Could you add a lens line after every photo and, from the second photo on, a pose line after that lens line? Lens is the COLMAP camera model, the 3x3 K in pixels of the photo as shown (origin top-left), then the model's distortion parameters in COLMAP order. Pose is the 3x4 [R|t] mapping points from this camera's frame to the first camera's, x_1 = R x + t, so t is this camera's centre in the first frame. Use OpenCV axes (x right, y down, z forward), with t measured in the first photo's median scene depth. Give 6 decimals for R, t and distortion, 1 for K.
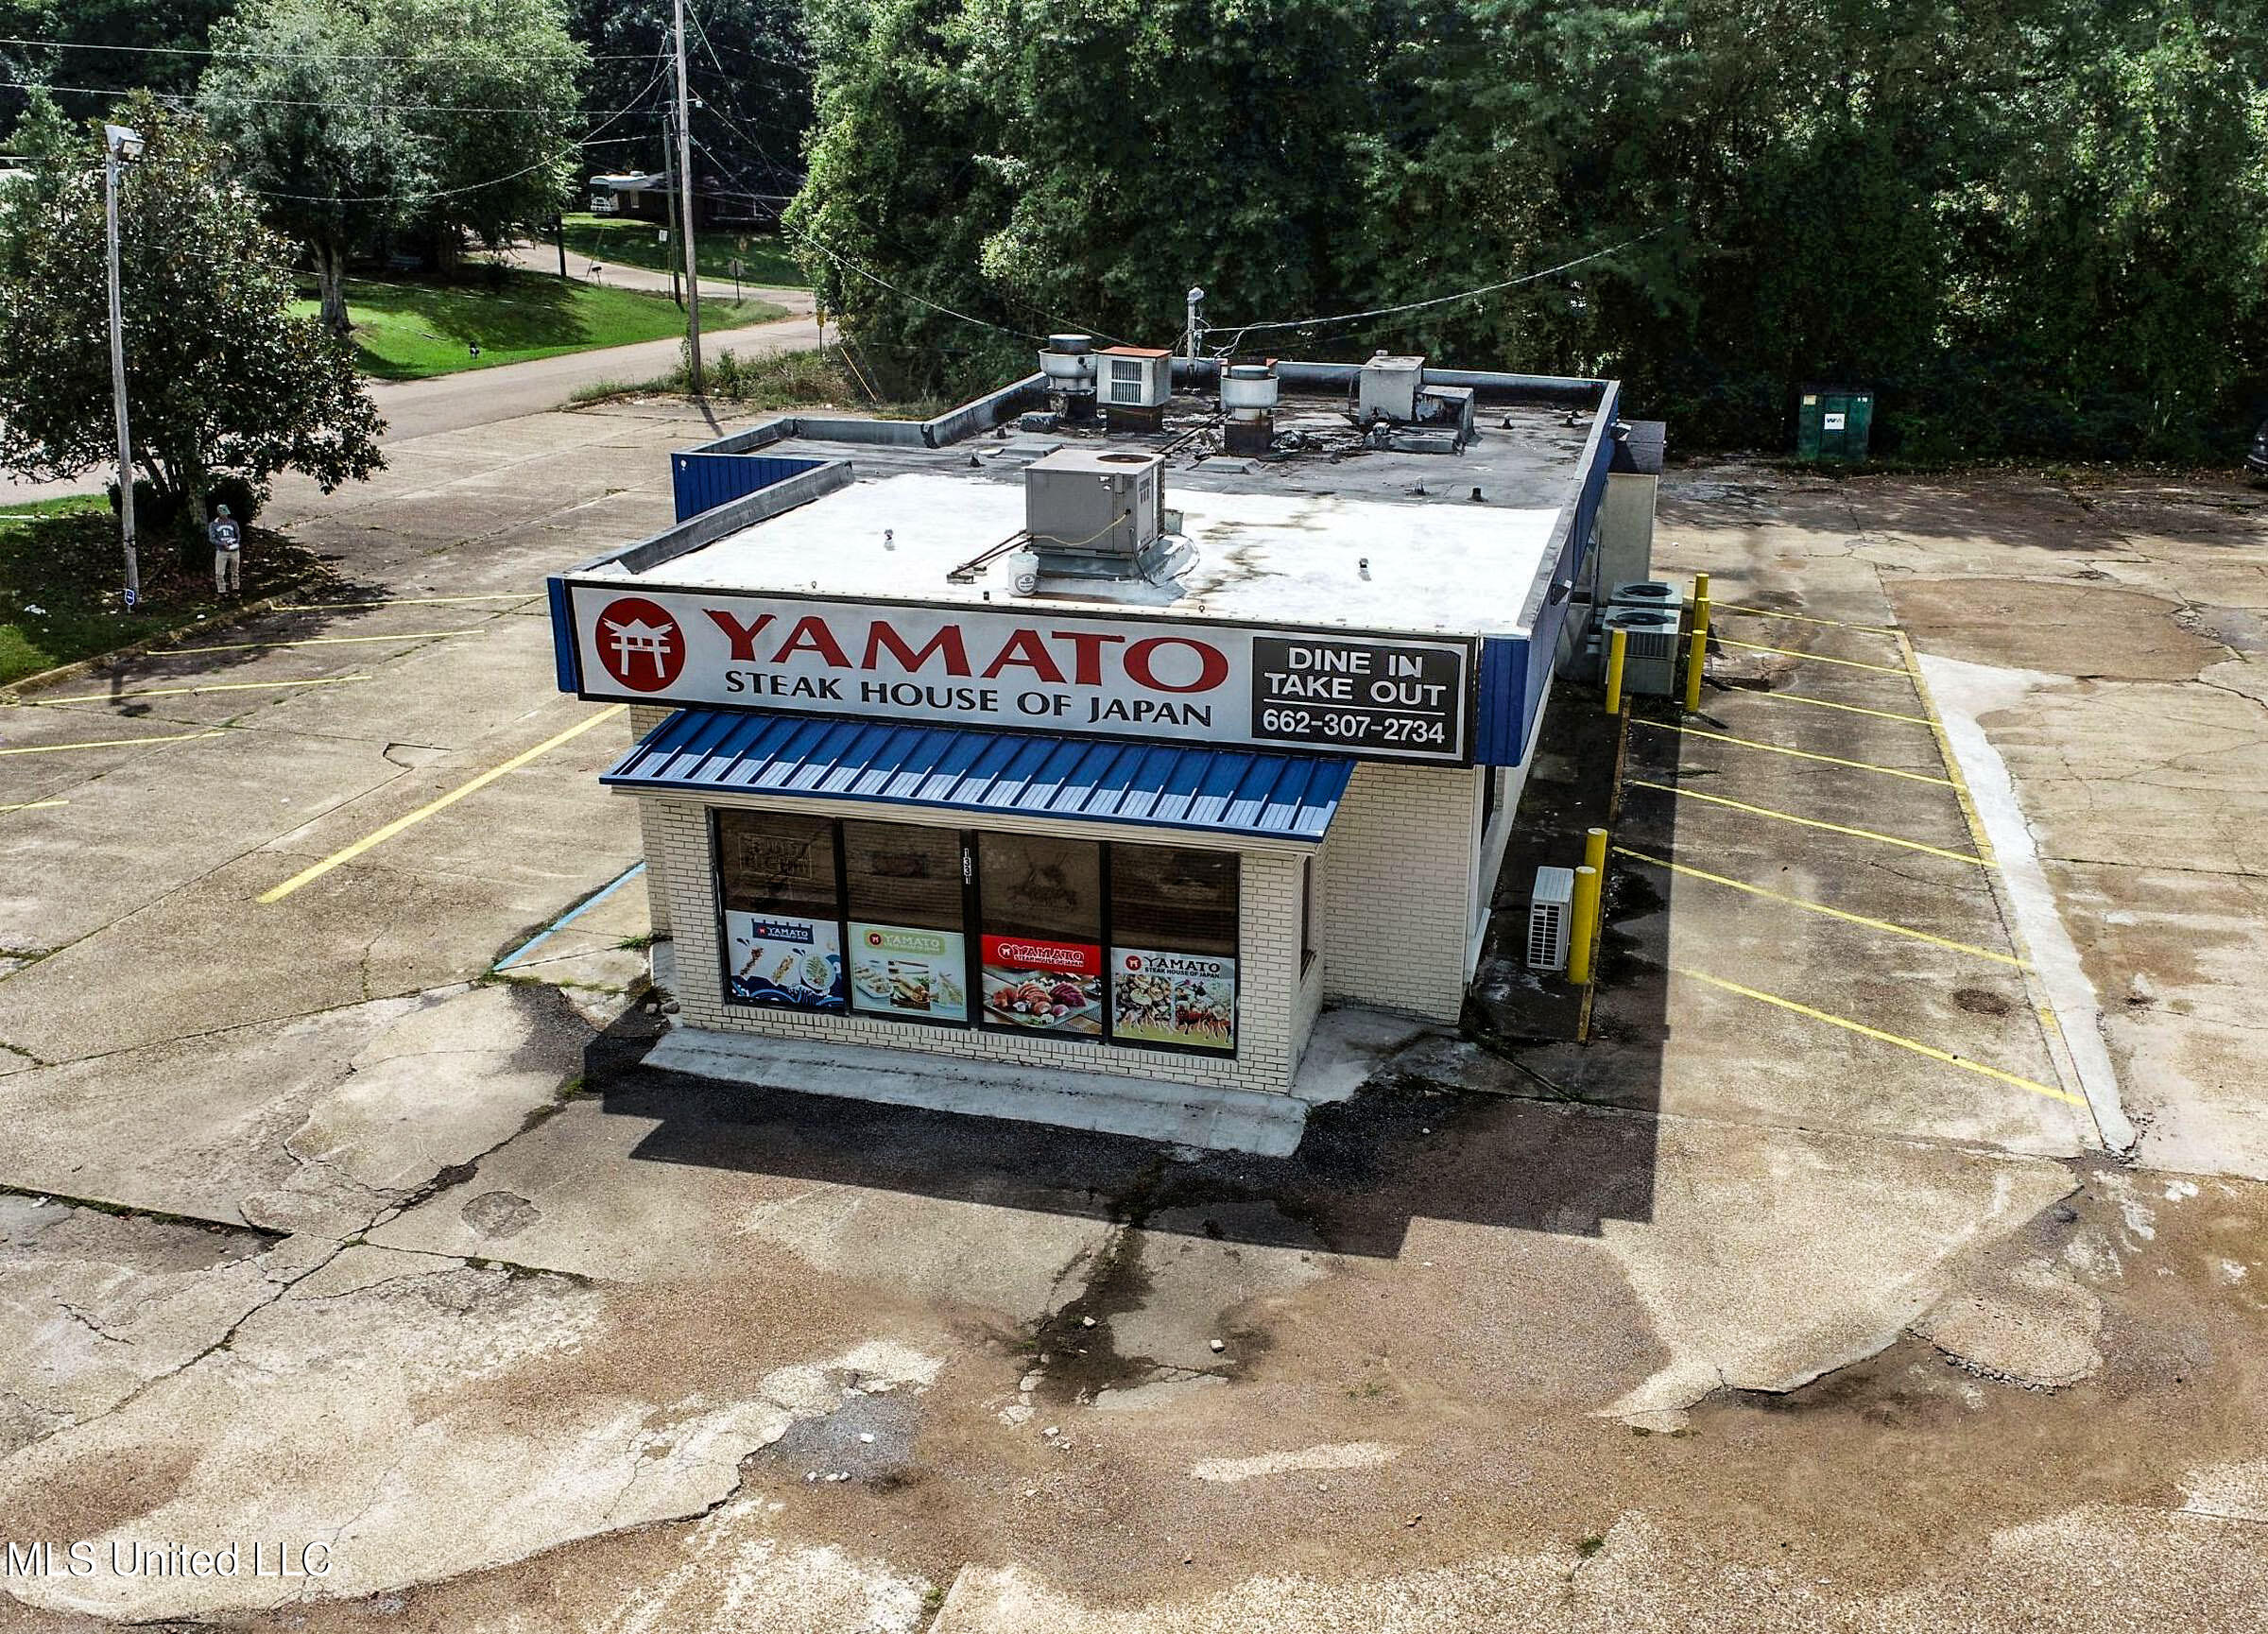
lens RADIAL K [[1965.8, 0, 1220.4], [0, 1965.8, 817.3], [0, 0, 1]] dist [-0.006015, -0.009389]
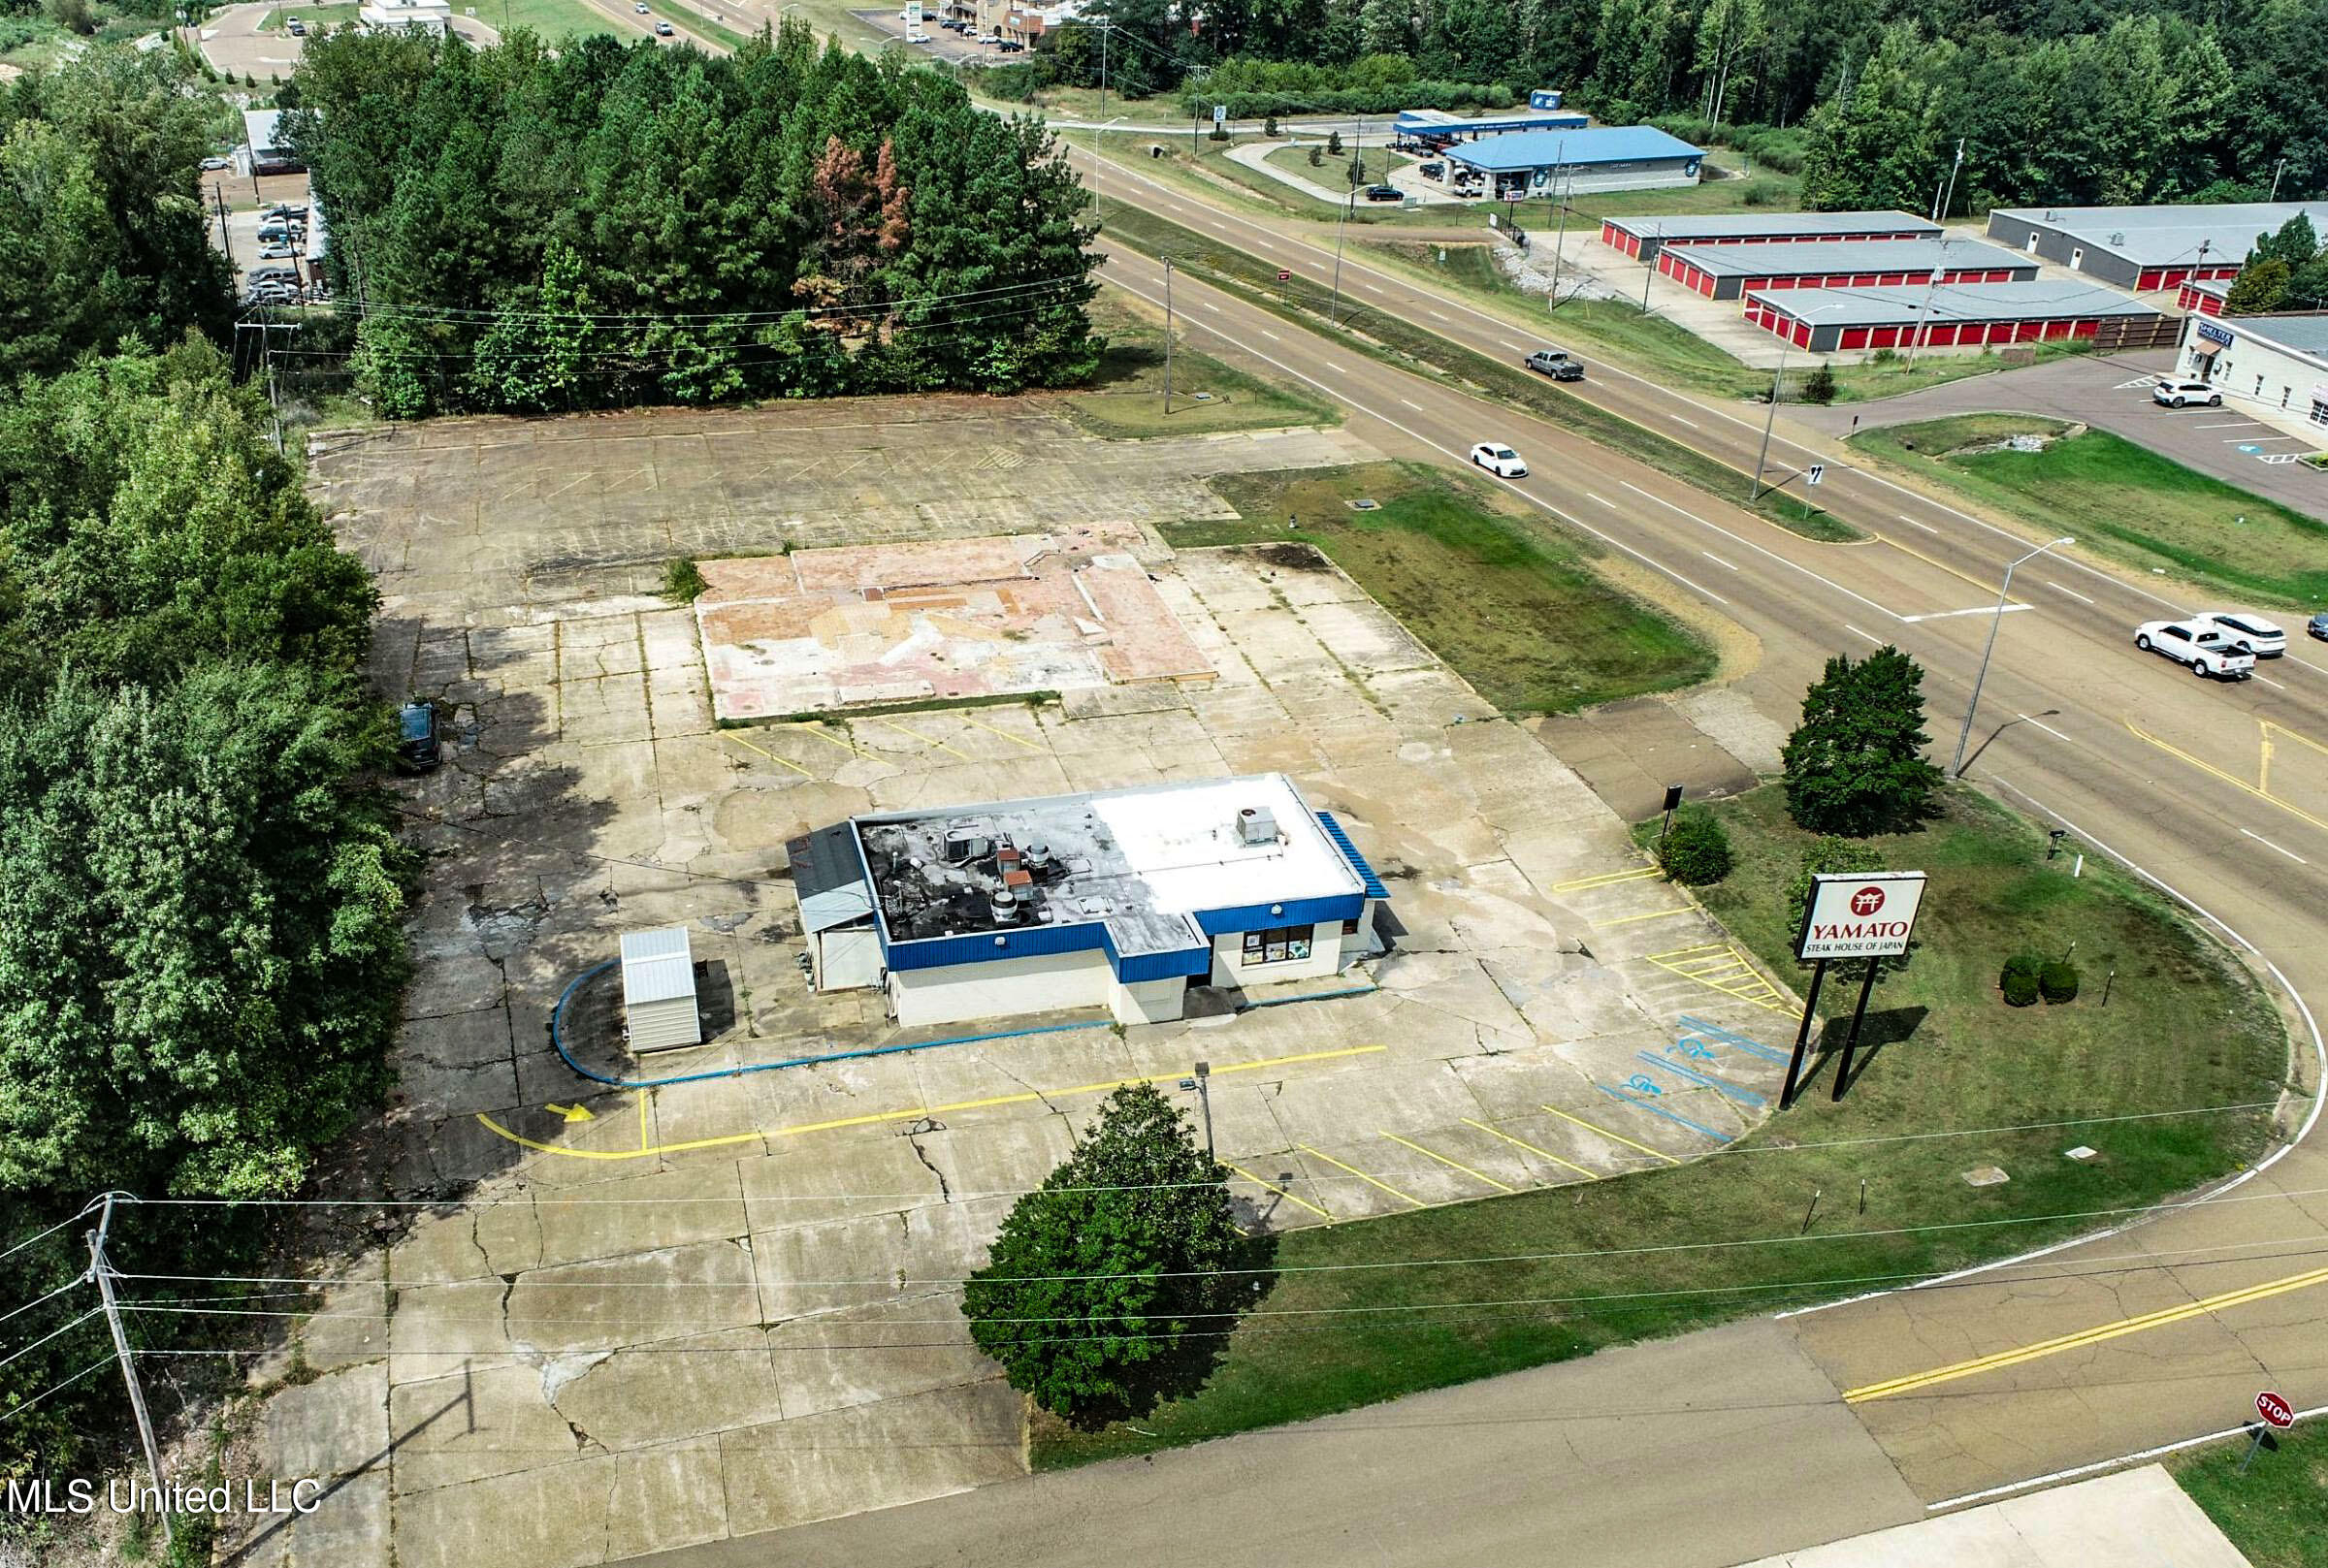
lens RADIAL K [[1903.0, 0, 1019.0], [0, 1903.0, 789.1], [0, 0, 1]] dist [-0.005802, -0.008922]
pose [[-0.439142, -0.452405, 0.776198, -2.964003], [0.295111, 0.743384, 0.600241, -2.817204], [-0.848566, 0.492656, -0.192942, 2.282134]]
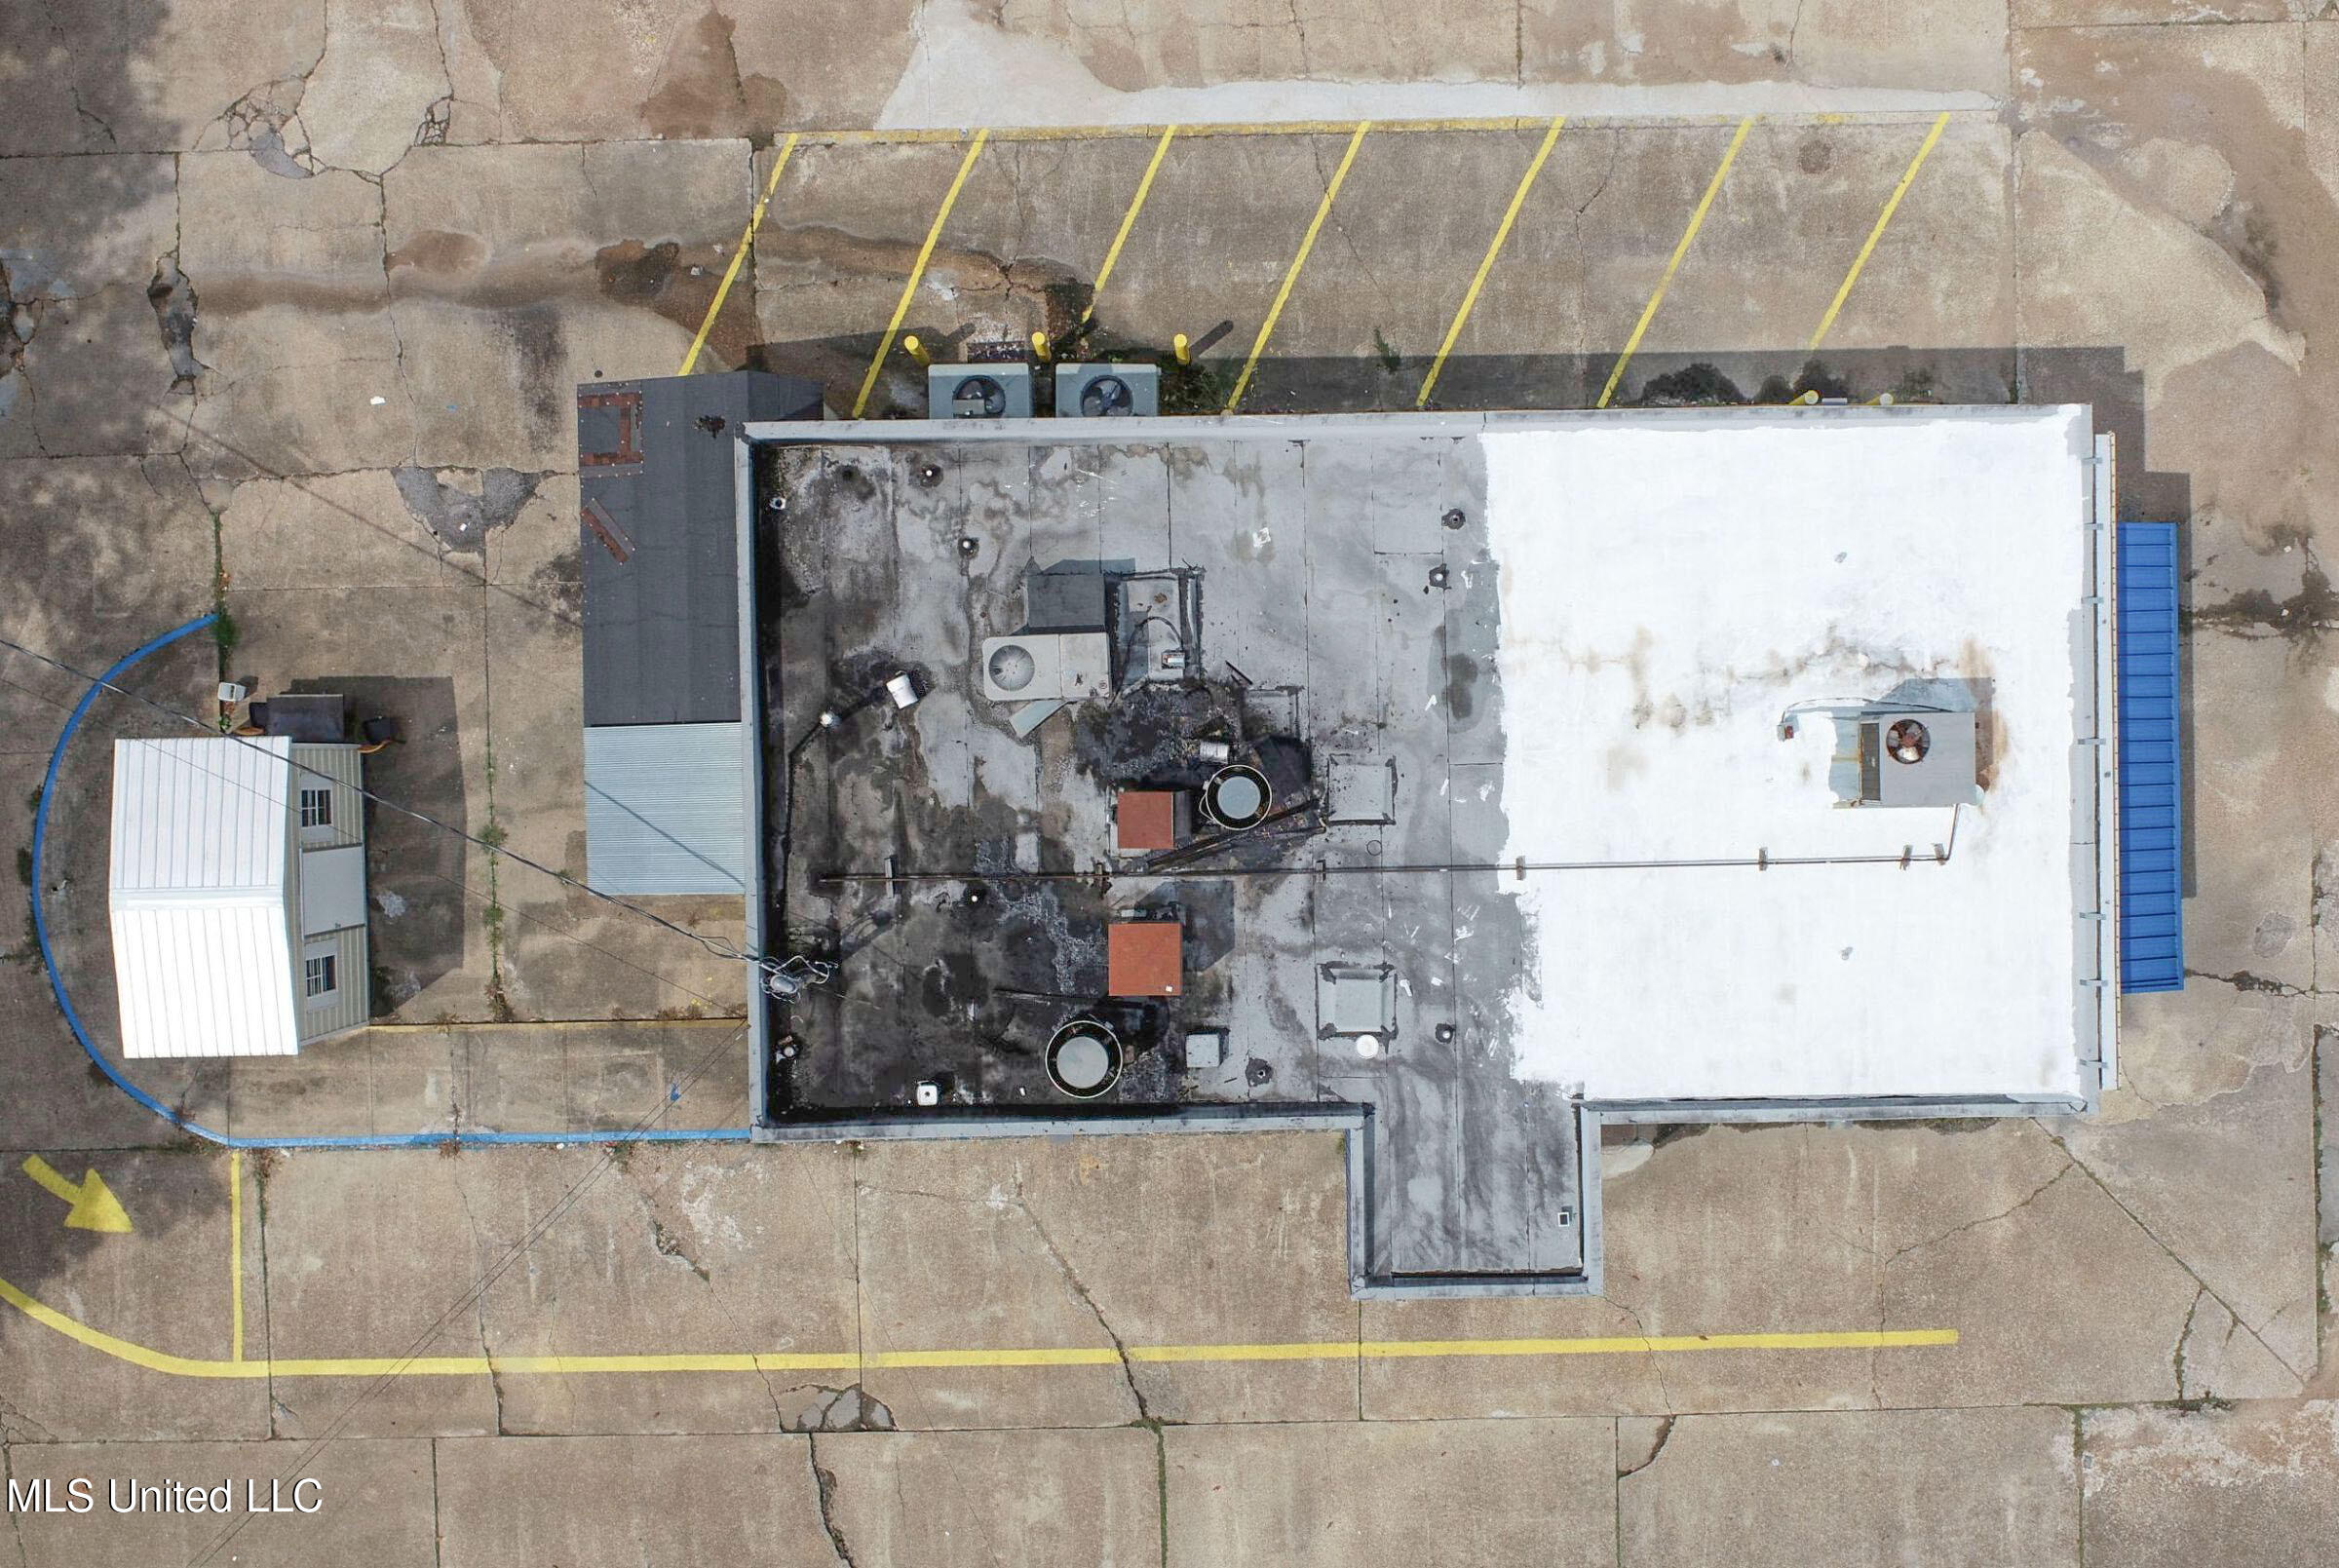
lens RADIAL K [[1876.9, 0, 1240.0], [0, 1876.9, 789.9], [0, 0, 1]] dist [-0.009794, -0.003000]
pose [[-0.247768, -0.968417, -0.027902, 0.064656], [0.318119, -0.108526, 0.941819, -1.585918], [-0.915102, 0.224477, 0.334961, 1.106080]]
